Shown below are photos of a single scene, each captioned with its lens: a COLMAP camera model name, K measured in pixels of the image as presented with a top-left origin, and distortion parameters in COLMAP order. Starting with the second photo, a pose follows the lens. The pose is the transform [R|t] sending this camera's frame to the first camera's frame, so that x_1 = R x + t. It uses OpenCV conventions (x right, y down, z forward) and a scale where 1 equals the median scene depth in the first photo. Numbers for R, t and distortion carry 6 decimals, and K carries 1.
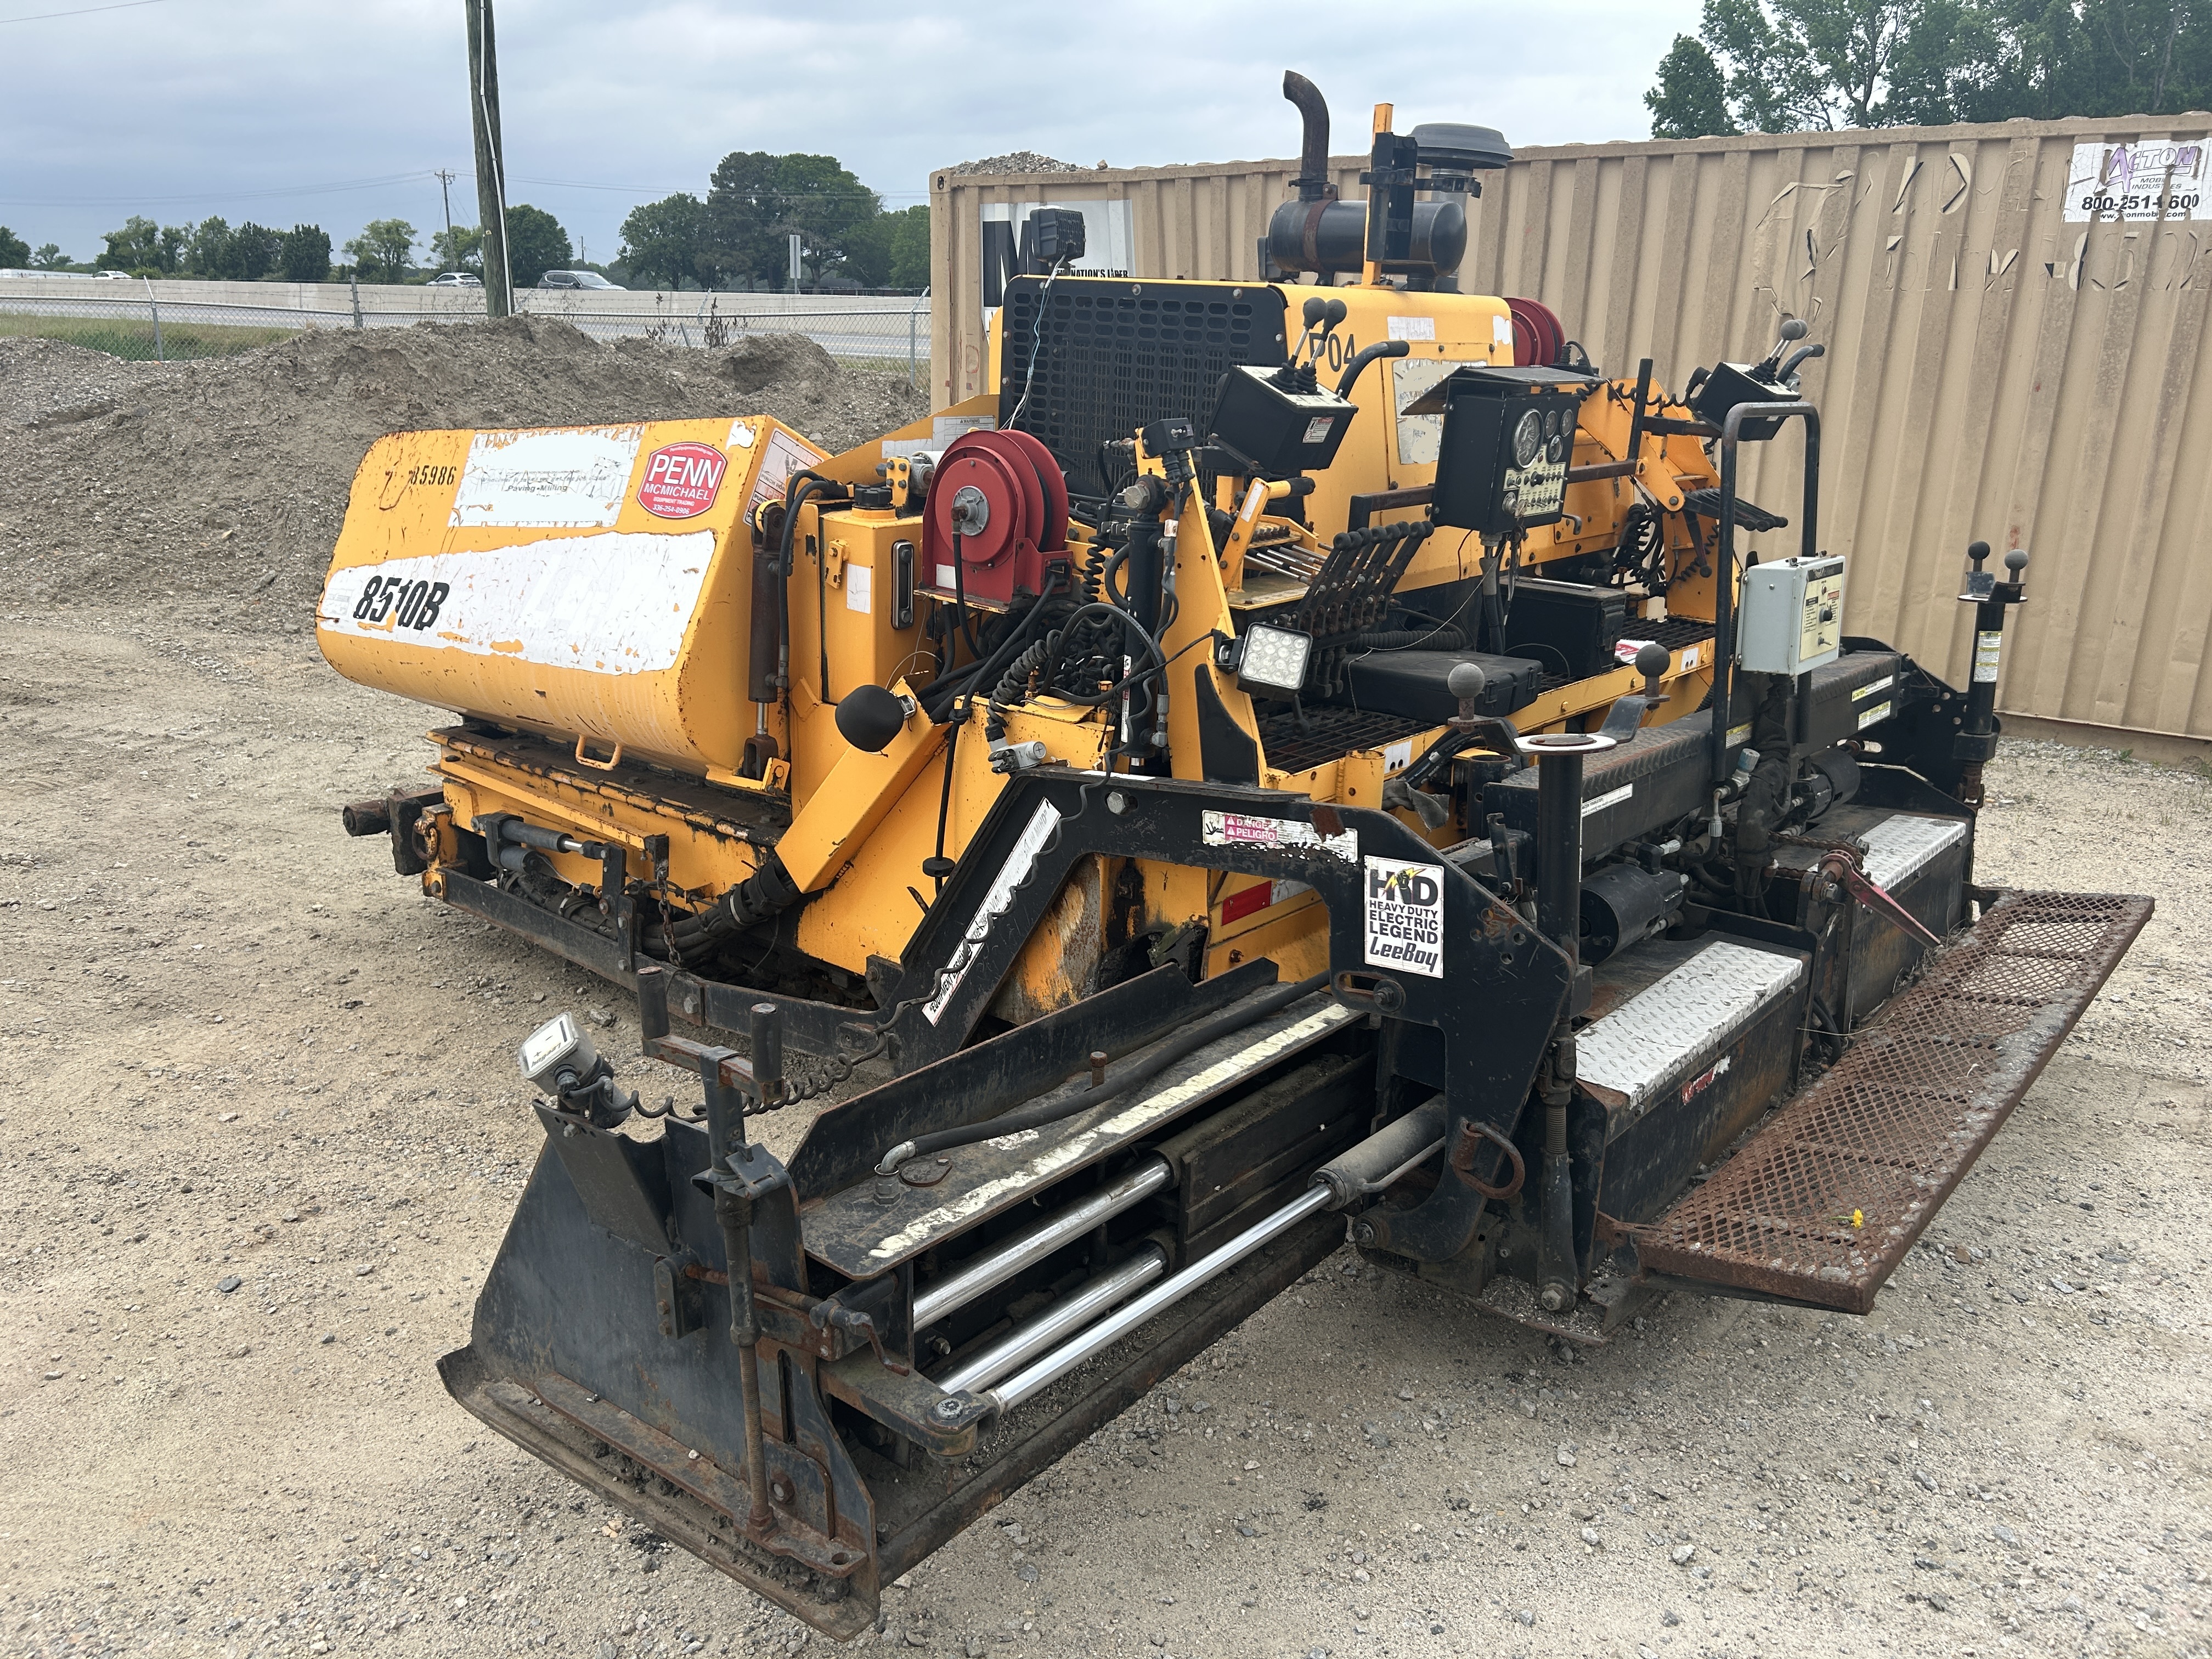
lens RADIAL K [[1658.7, 0, 1103.8], [0, 1658.7, 832.4], [0, 0, 1]] dist [0.052361, -0.059229]
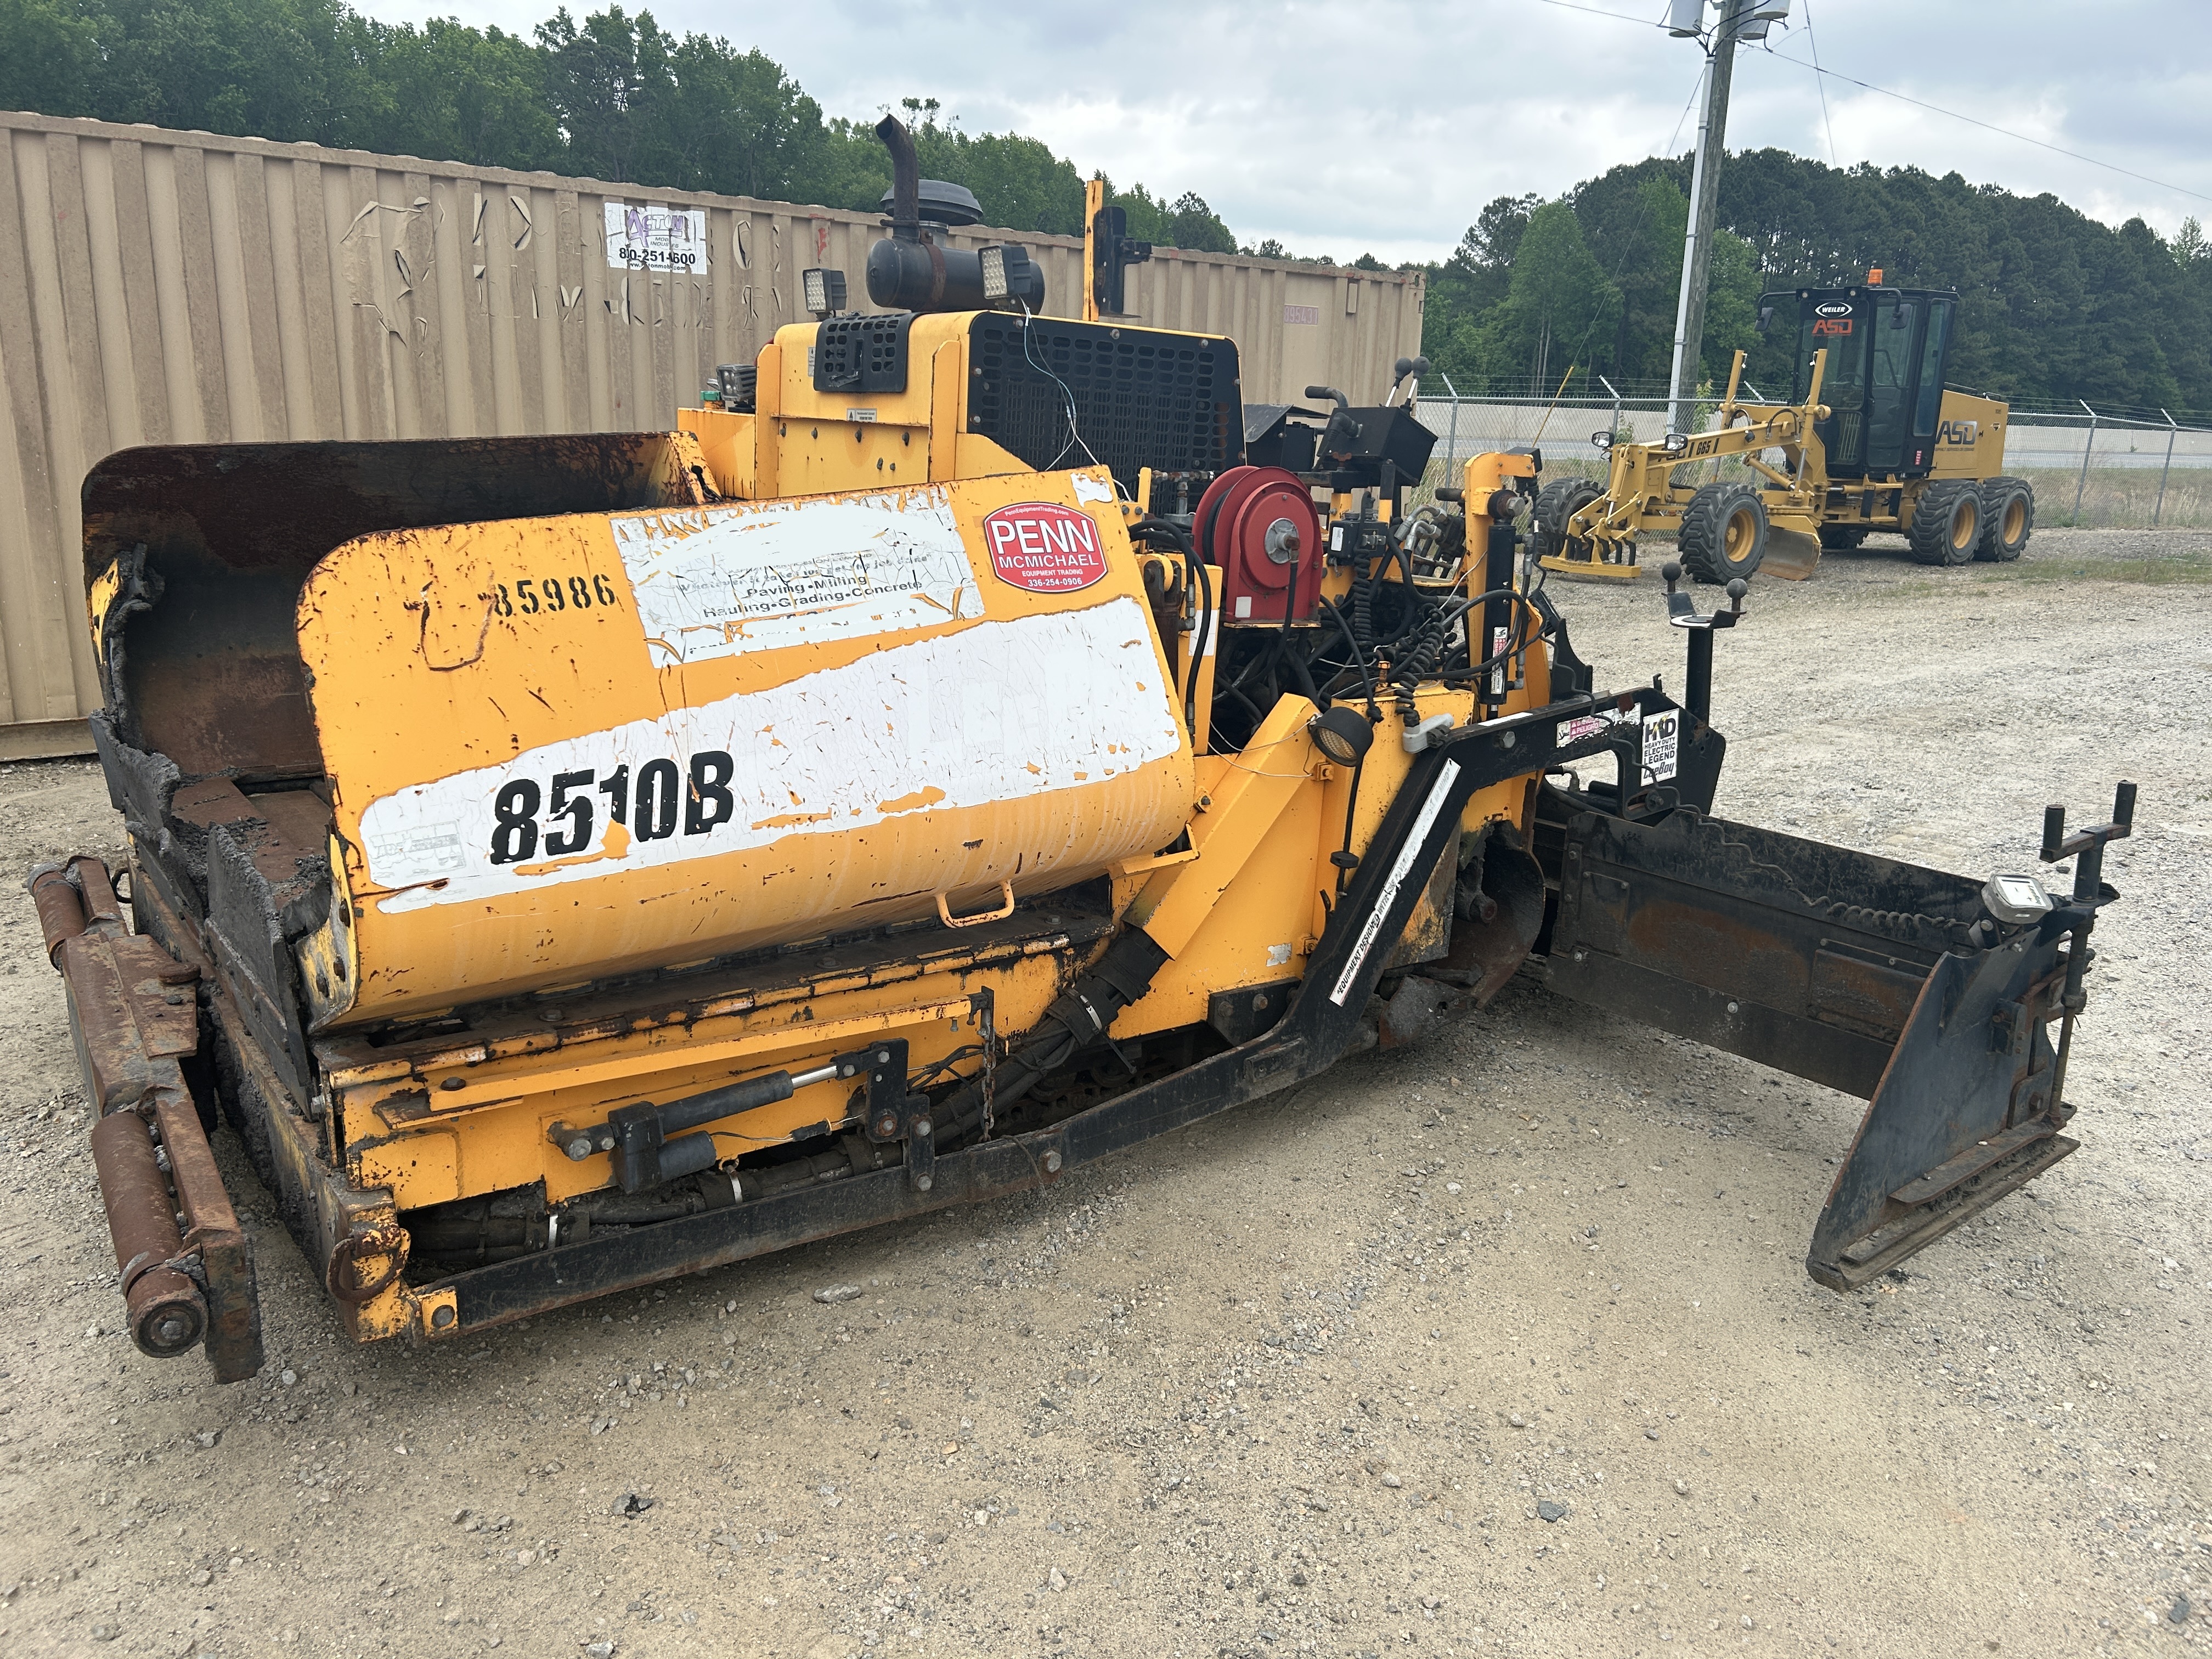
lens RADIAL K [[1658.7, 0, 1103.8], [0, 1658.7, 832.4], [0, 0, 1]] dist [0.052361, -0.059229]
pose [[0.242225, -0.250959, 0.937202, -1.016363], [0.249740, 0.949546, 0.189717, -0.214168], [-0.937527, 0.188102, 0.292678, 0.713376]]
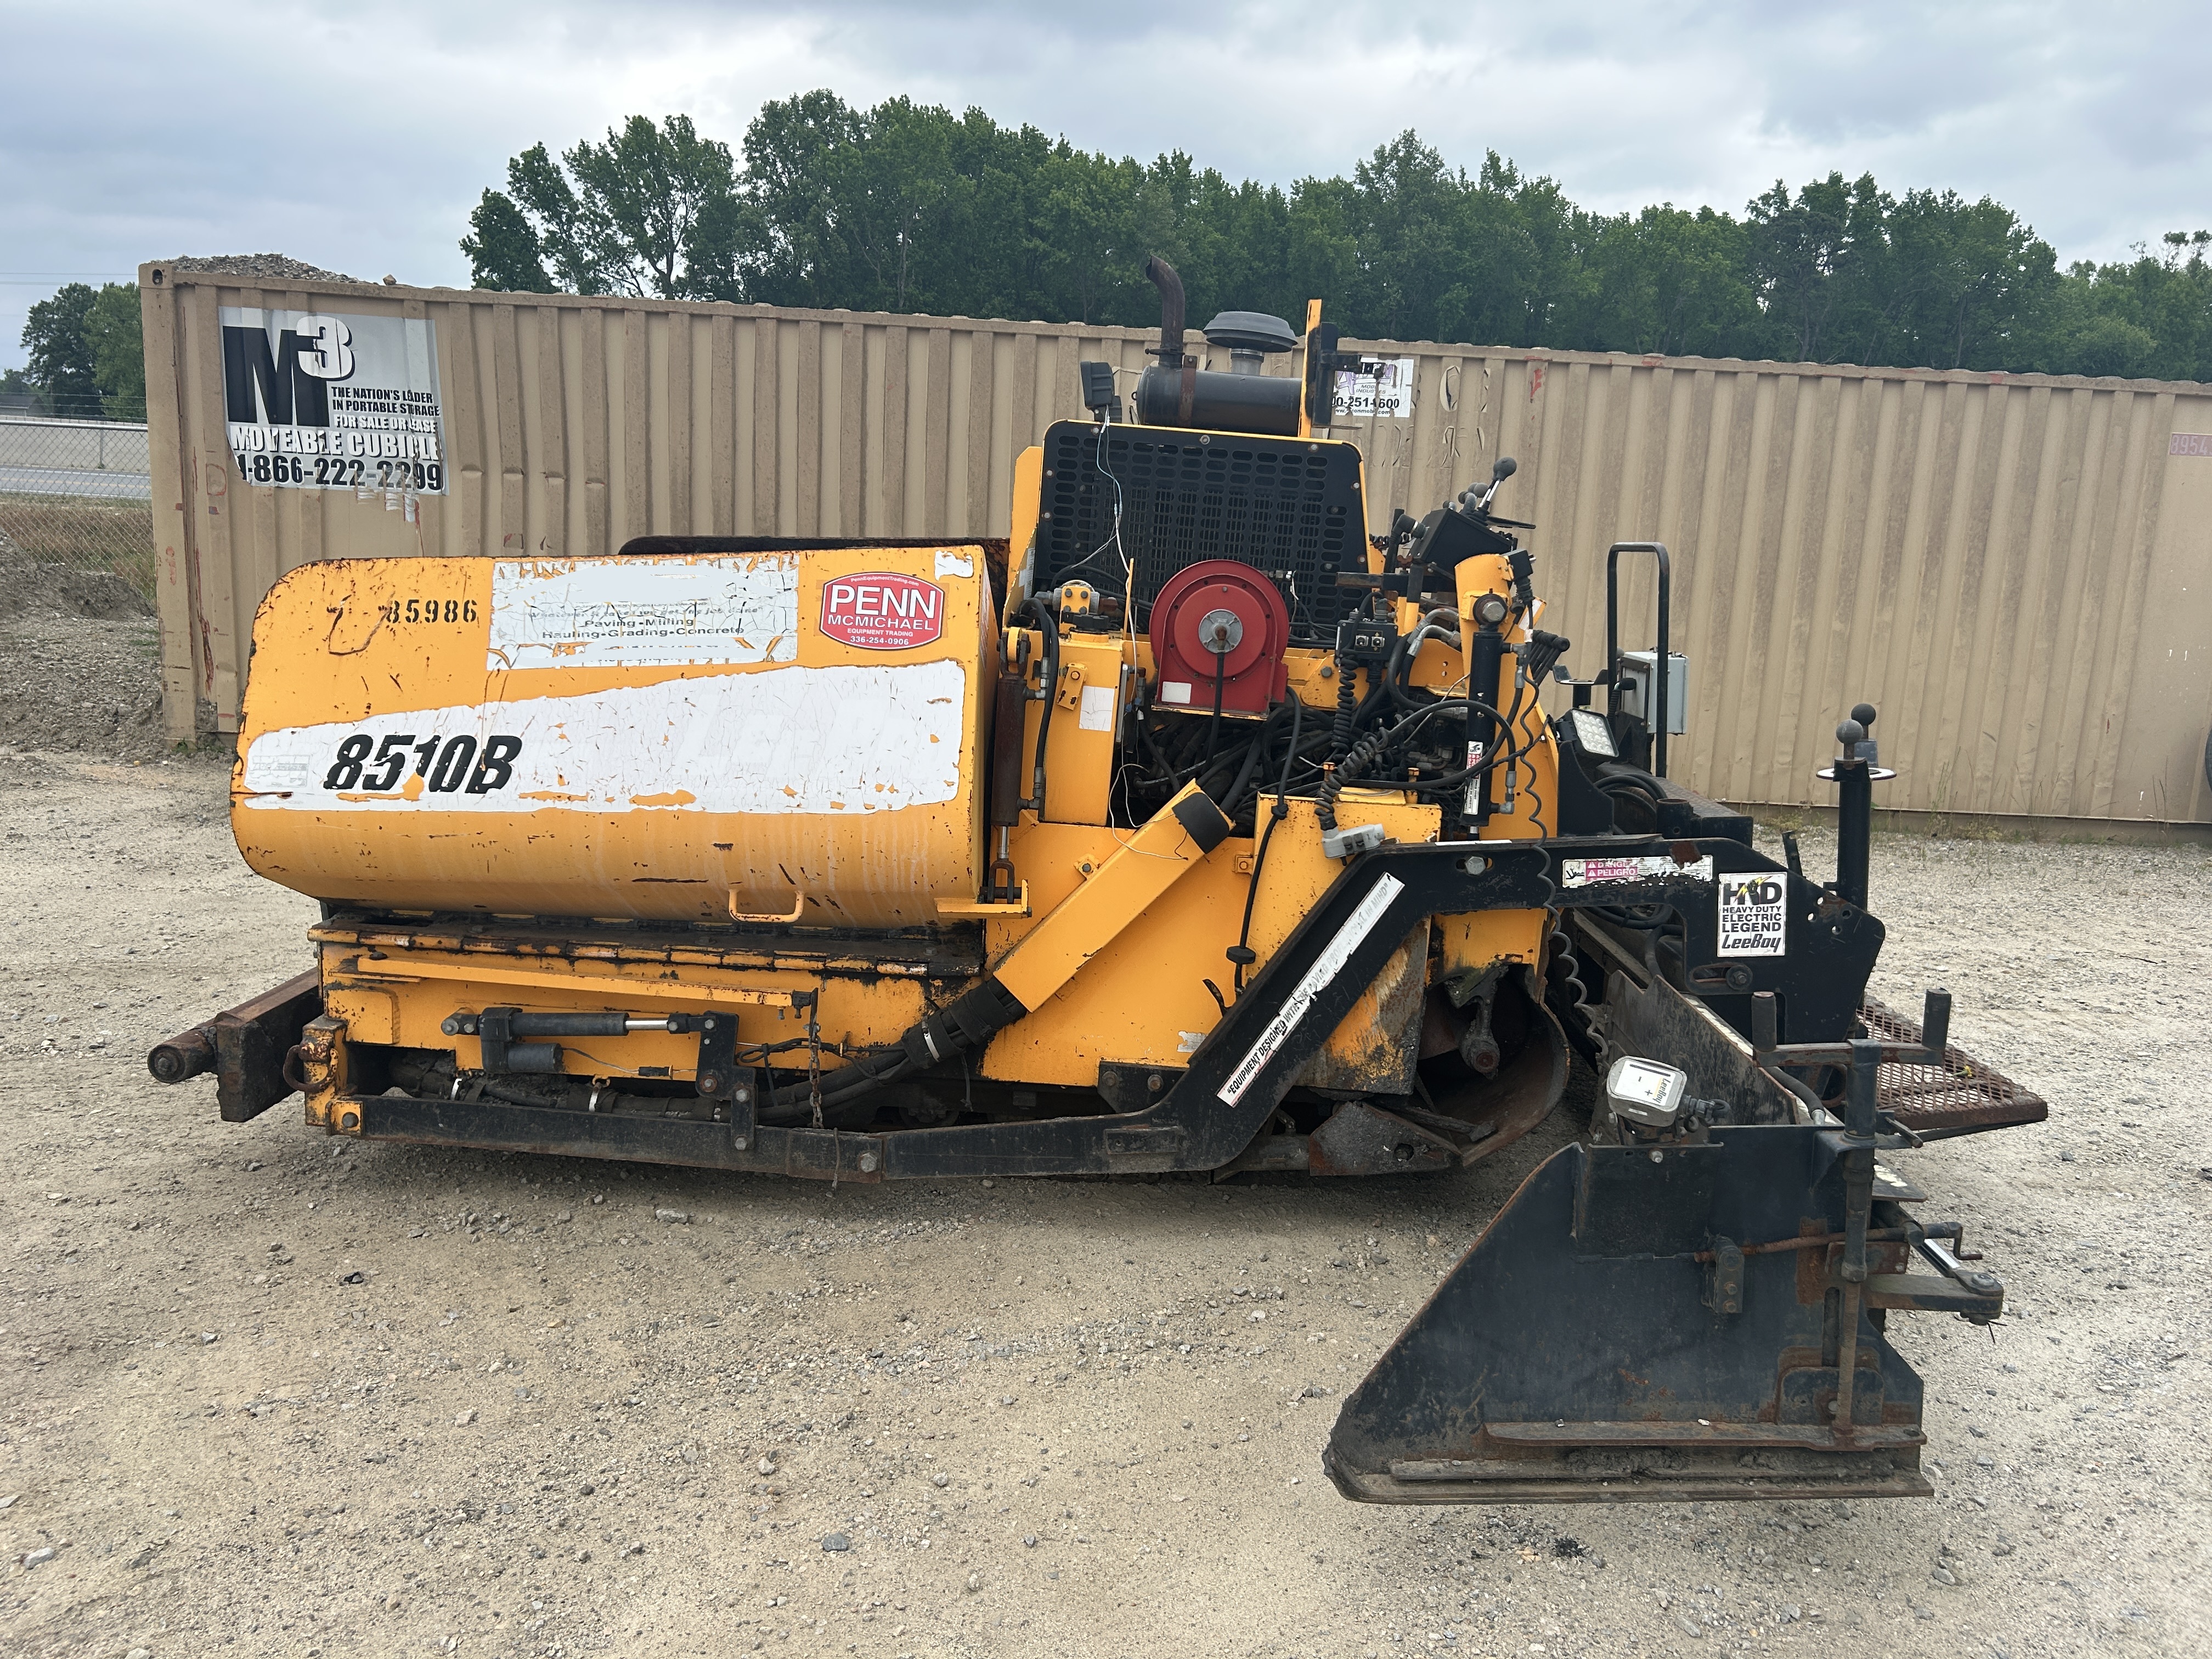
lens RADIAL K [[1658.7, 0, 1103.8], [0, 1658.7, 832.4], [0, 0, 1]] dist [0.052361, -0.059229]
pose [[0.787627, -0.095218, 0.608751, -0.712516], [0.143066, 0.989247, -0.030371, -0.033545], [-0.599313, 0.111013, 0.792780, 0.161716]]
